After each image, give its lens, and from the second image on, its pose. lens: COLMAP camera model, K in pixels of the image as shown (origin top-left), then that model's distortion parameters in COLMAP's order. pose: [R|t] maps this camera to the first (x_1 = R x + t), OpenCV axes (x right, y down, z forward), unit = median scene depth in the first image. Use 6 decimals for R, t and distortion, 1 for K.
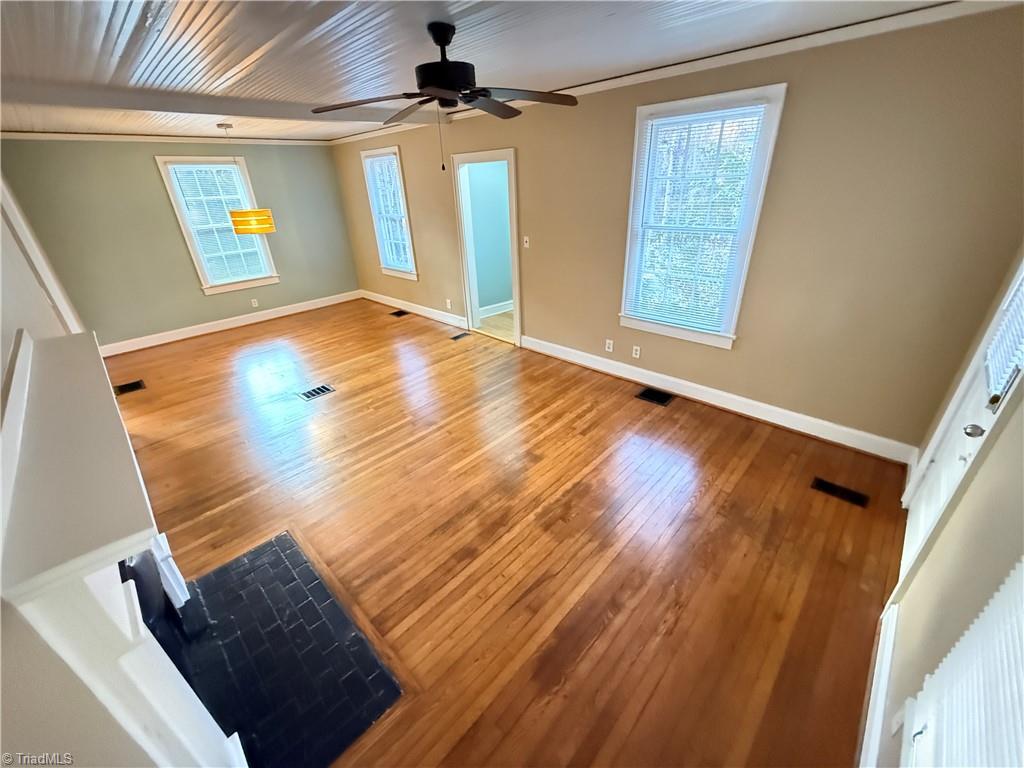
lens RADIAL K [[403.3, 0, 518.8], [0, 403.3, 379.3], [0, 0, 1]] dist [0.001621, 0.000211]
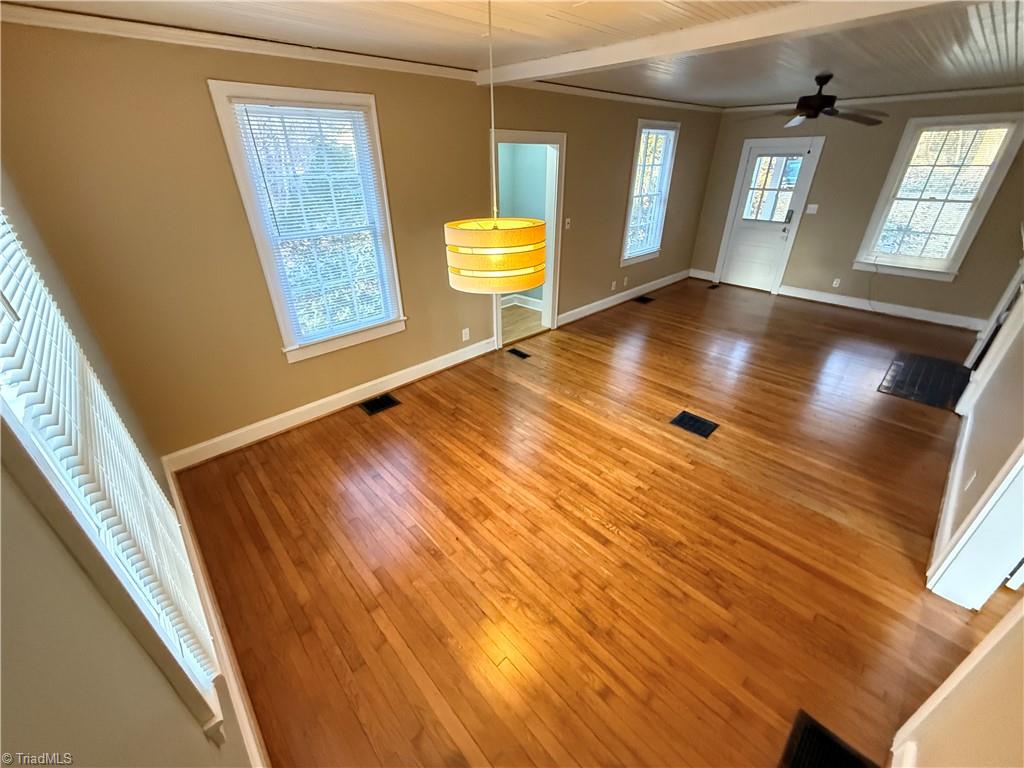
lens RADIAL K [[411.0, 0, 510.4], [0, 411.0, 386.1], [0, 0, 1]] dist [0.000161, 0.000096]
pose [[0.052571, -0.429361, 0.901602, -1.878778], [0.461875, 0.810932, 0.359251, -0.733156], [-0.885385, 0.397542, 0.240942, 1.712878]]
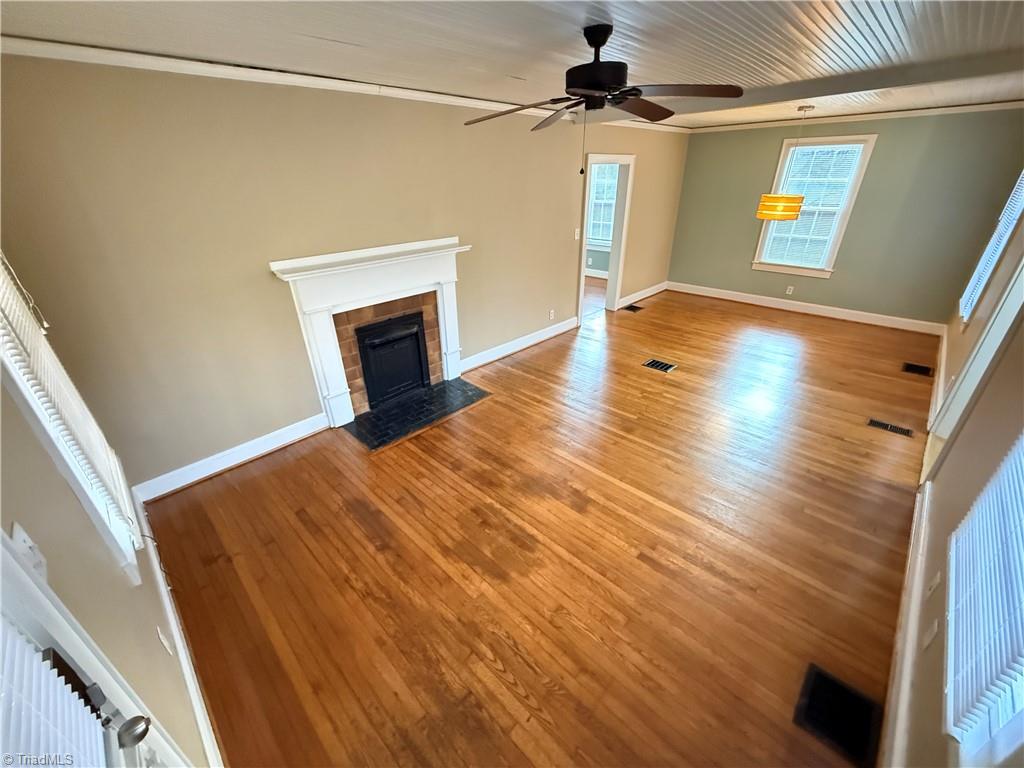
lens RADIAL K [[411.0, 0, 510.4], [0, 411.0, 386.1], [0, 0, 1]] dist [0.000161, 0.000096]
pose [[-0.010719, 0.492566, -0.870209, 0.772736], [-0.431014, 0.782988, 0.448505, -0.384624], [0.902281, 0.379880, 0.203910, 0.659395]]
